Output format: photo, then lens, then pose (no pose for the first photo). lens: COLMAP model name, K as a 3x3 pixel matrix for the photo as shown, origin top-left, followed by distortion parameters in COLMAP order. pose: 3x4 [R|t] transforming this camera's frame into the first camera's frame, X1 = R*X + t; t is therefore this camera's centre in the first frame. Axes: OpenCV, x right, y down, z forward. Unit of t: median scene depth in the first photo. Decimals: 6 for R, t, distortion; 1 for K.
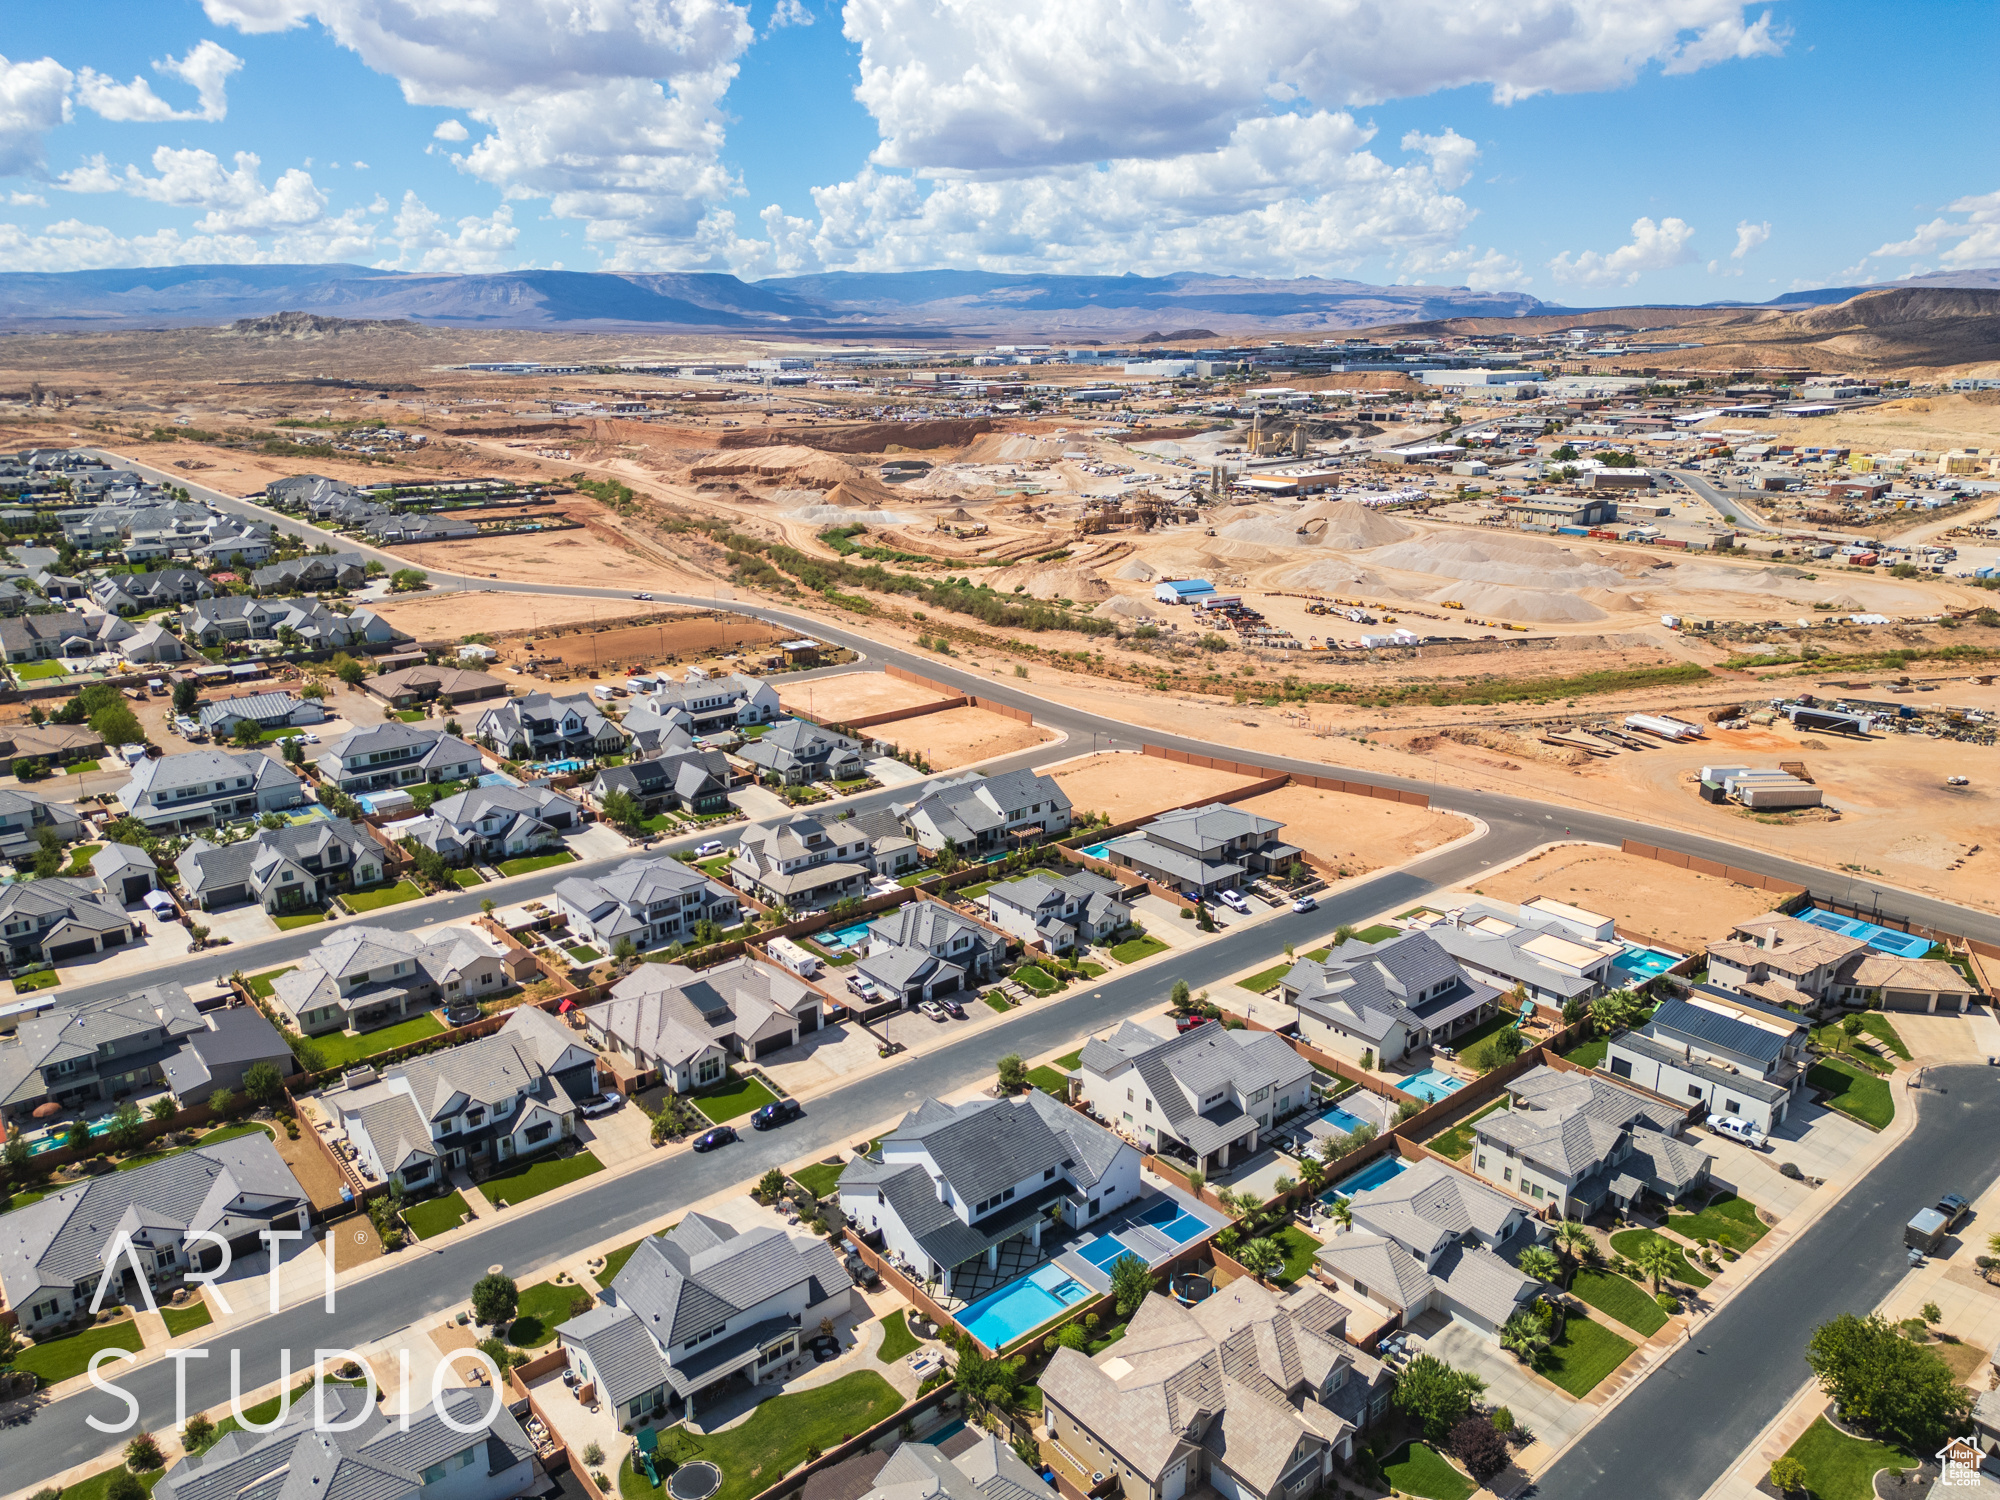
lens RADIAL K [[1402.5, 0, 1000.0], [0, 1402.5, 750.0], [0, 0, 1]] dist [0.075915, -0.073760]
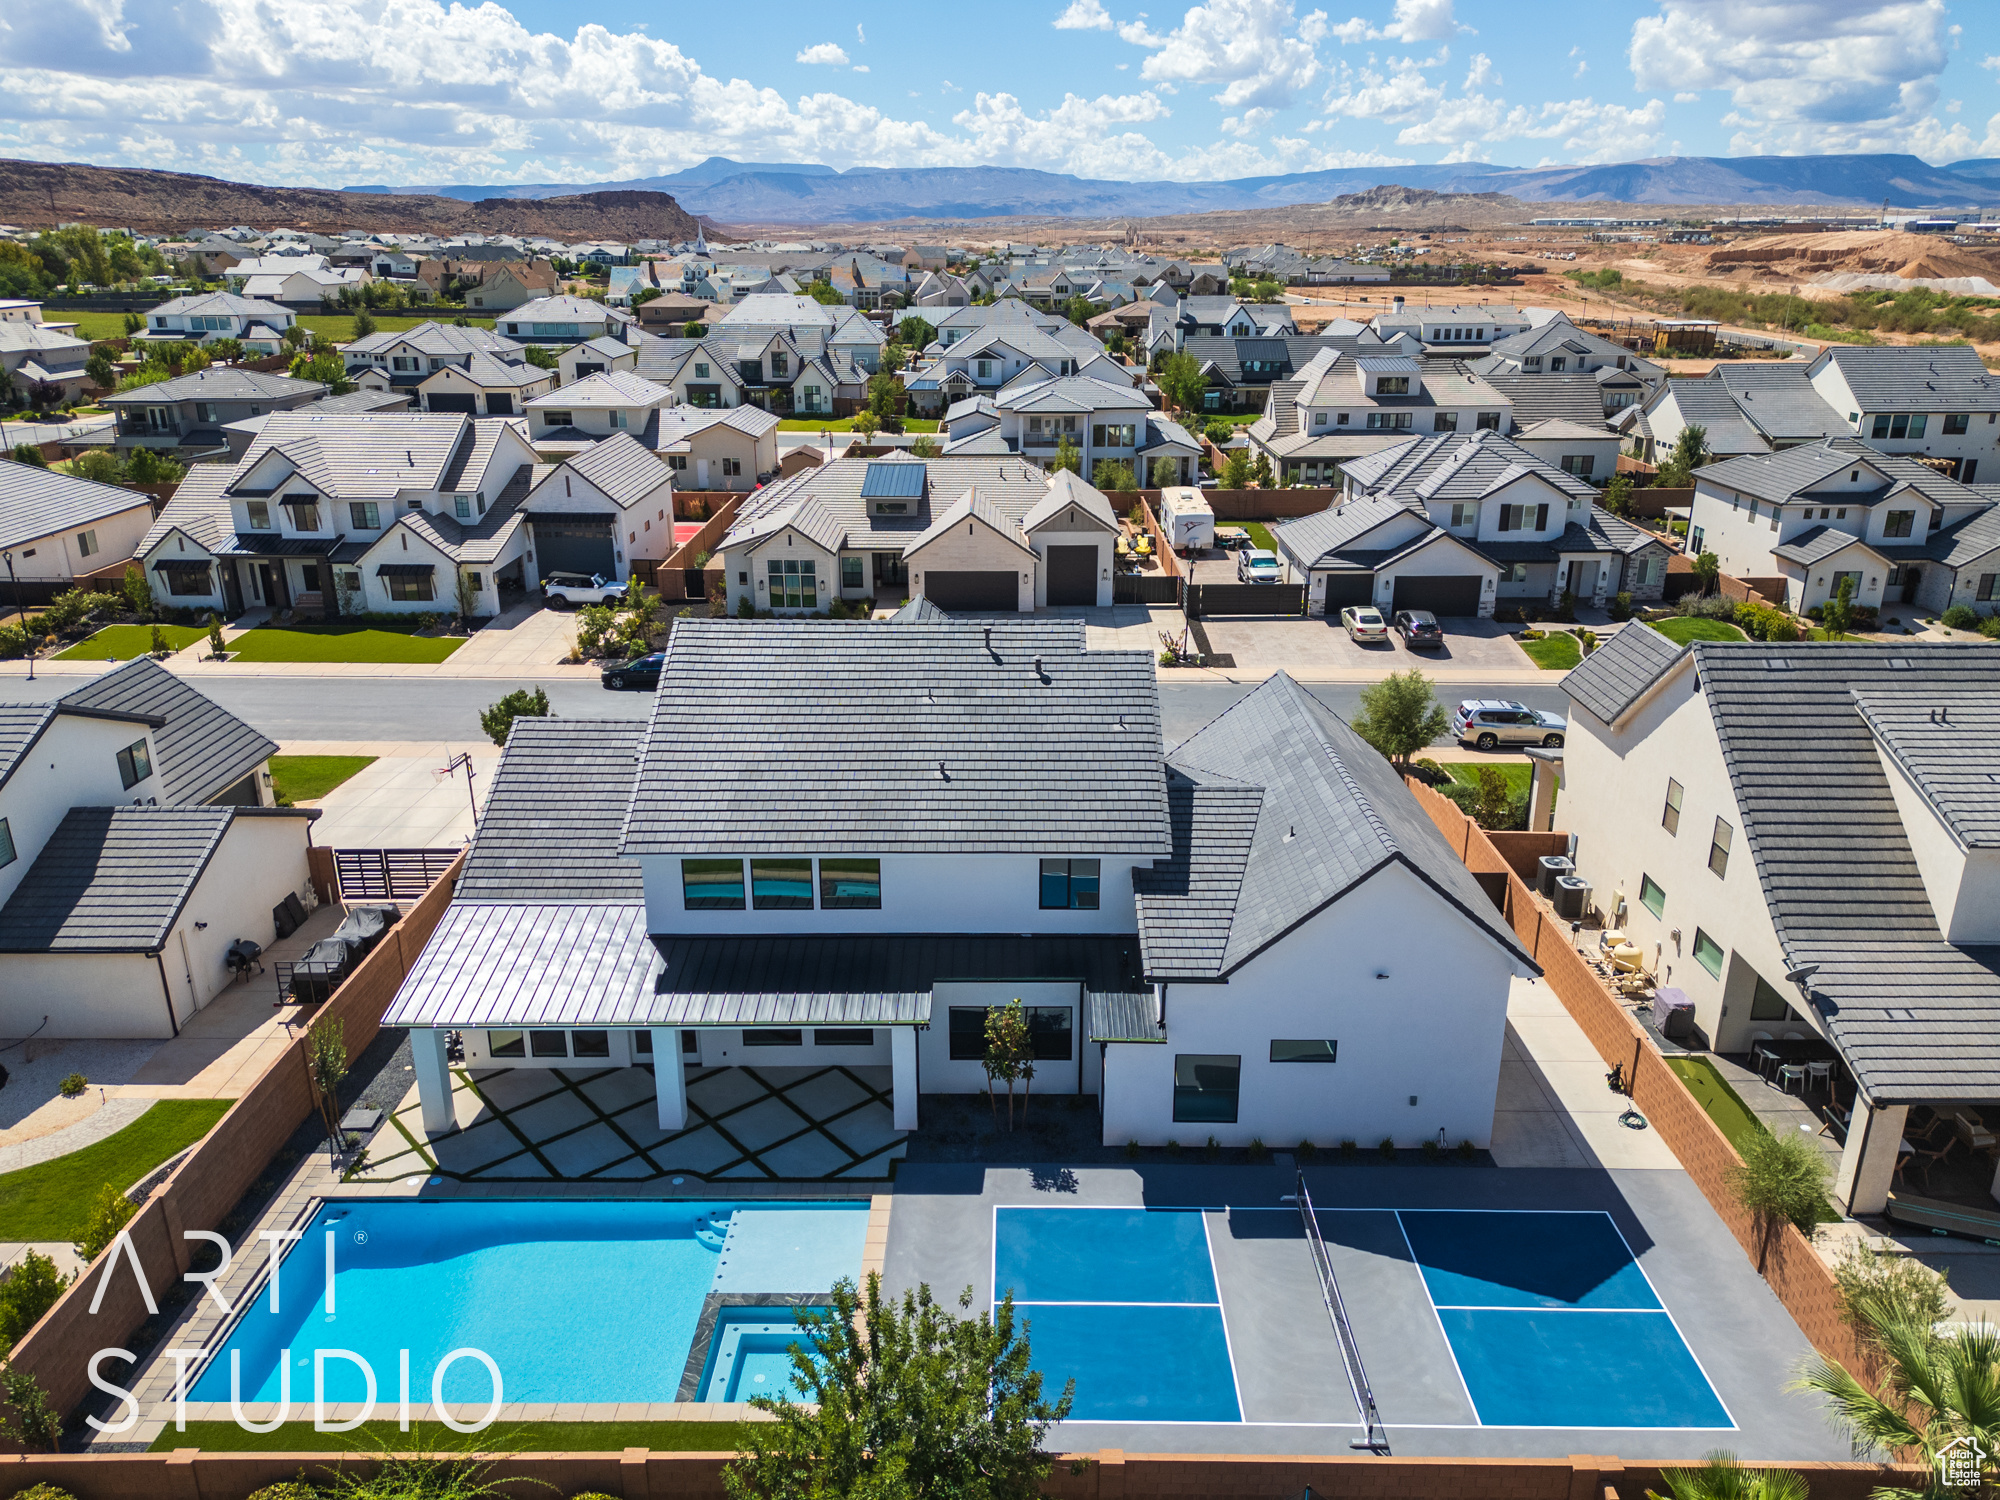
lens RADIAL K [[1436.2, 0, 1000.0], [0, 1436.2, 750.0], [0, 0, 1]] dist [0.067024, -0.064678]
pose [[0.761911, 0.220322, -0.609056, 0.131997], [-0.186957, 0.975149, 0.118877, 0.191797], [0.620111, 0.023294, 0.784168, 0.612517]]
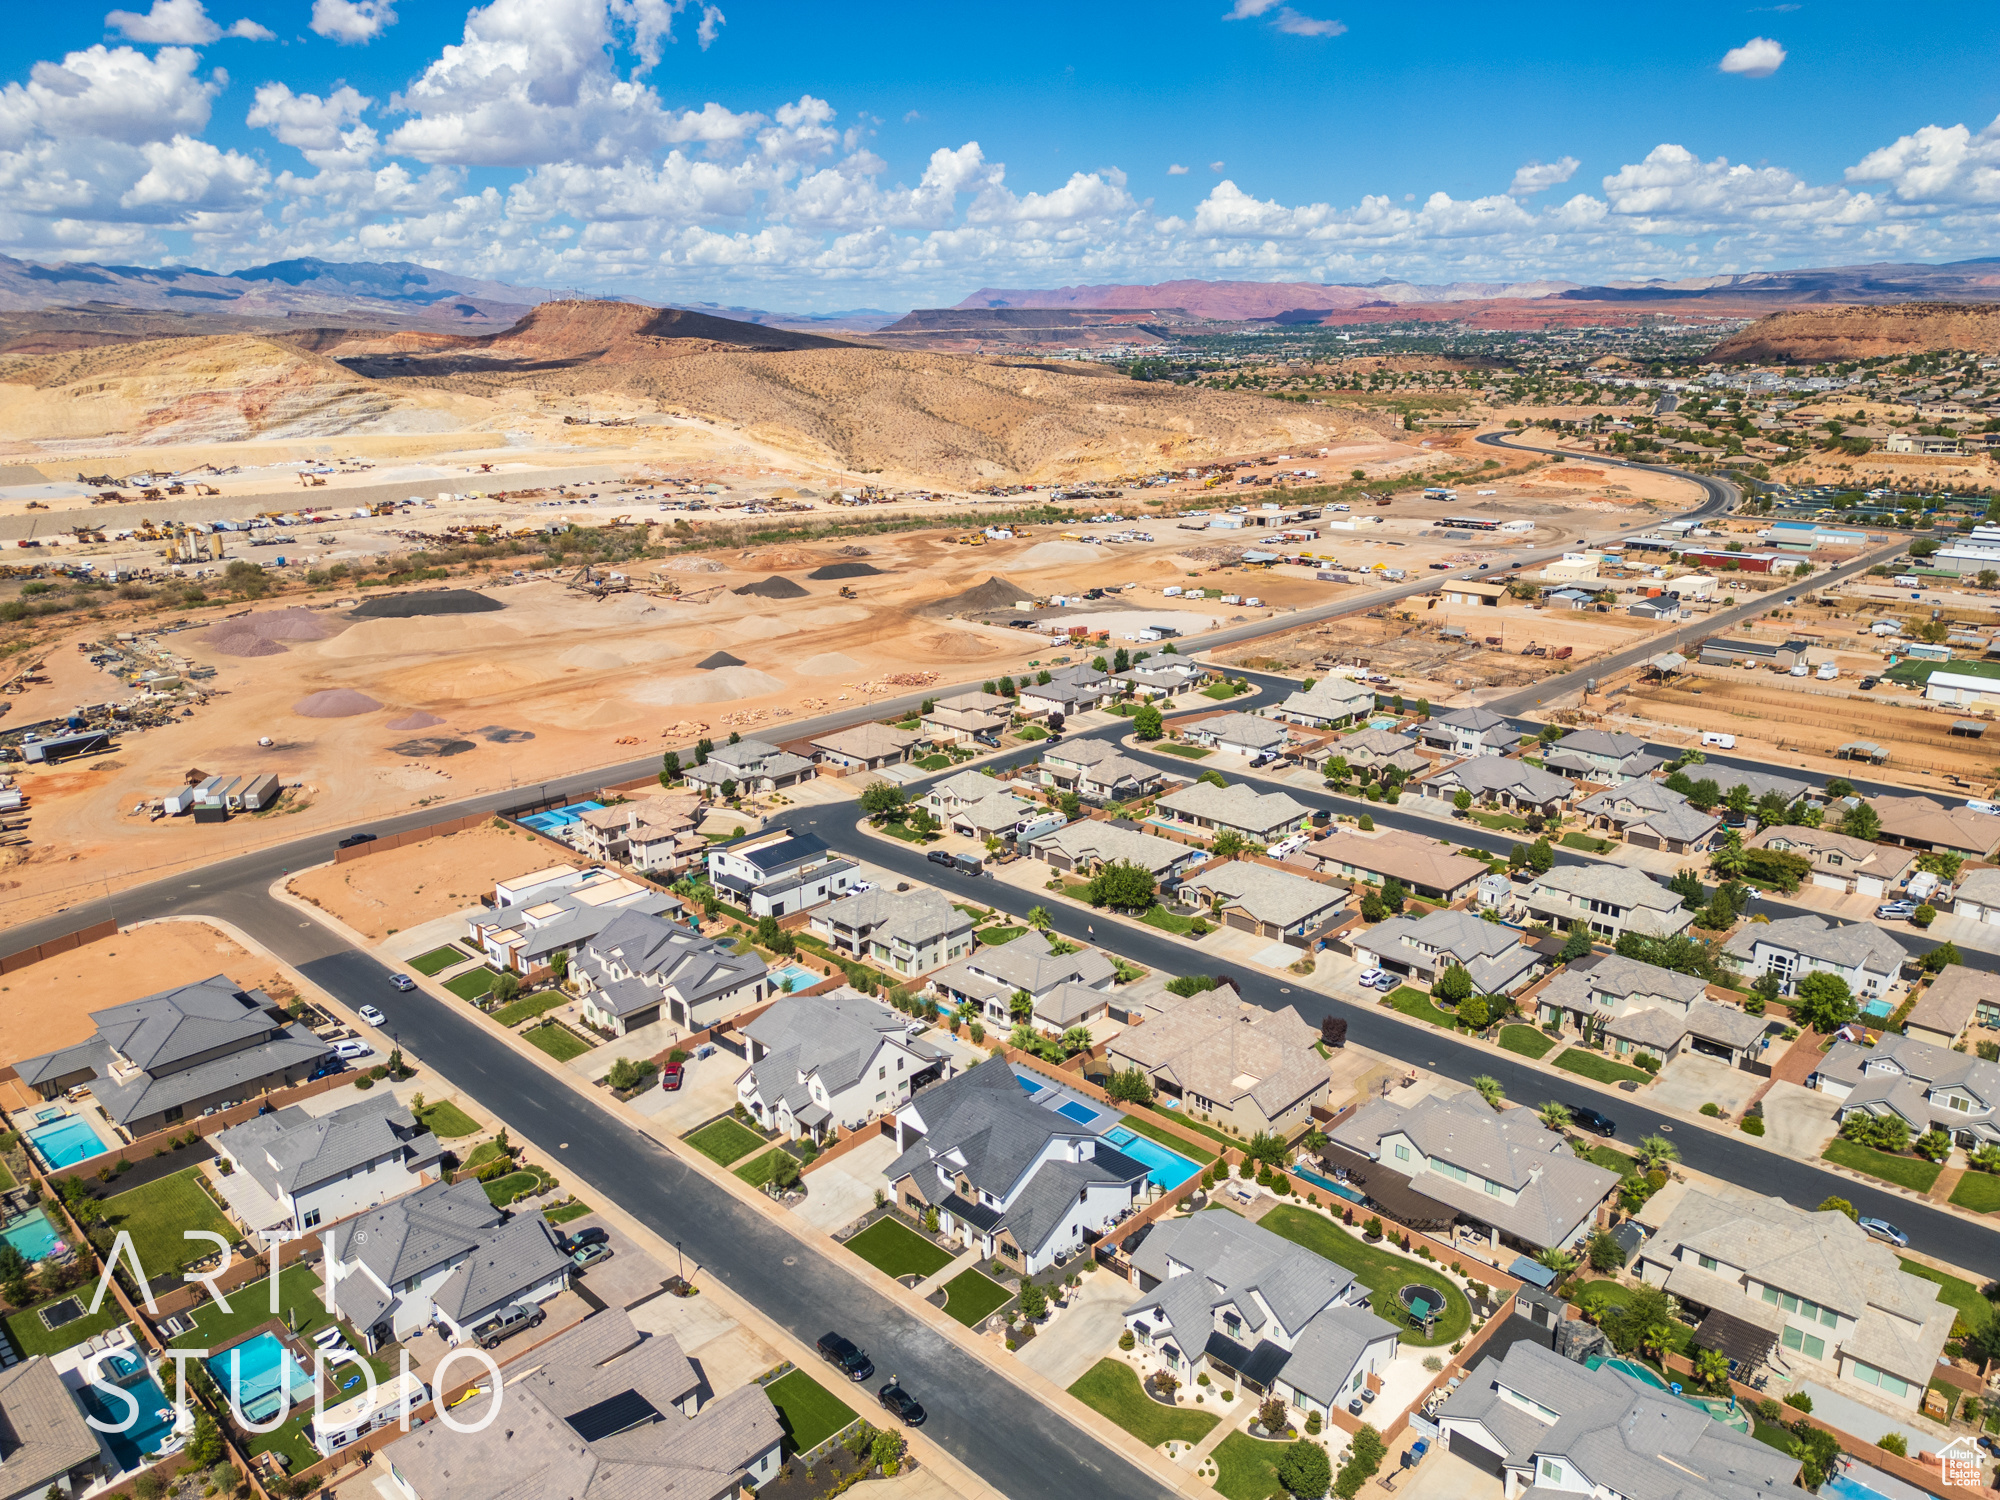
lens RADIAL K [[1402.5, 0, 1000.0], [0, 1402.5, 750.0], [0, 0, 1]] dist [0.075915, -0.073760]
pose [[-0.106852, -0.281149, 0.953697, -0.708457], [0.291588, 0.908153, 0.300392, -0.217011], [-0.950557, 0.310184, -0.015058, 0.727033]]
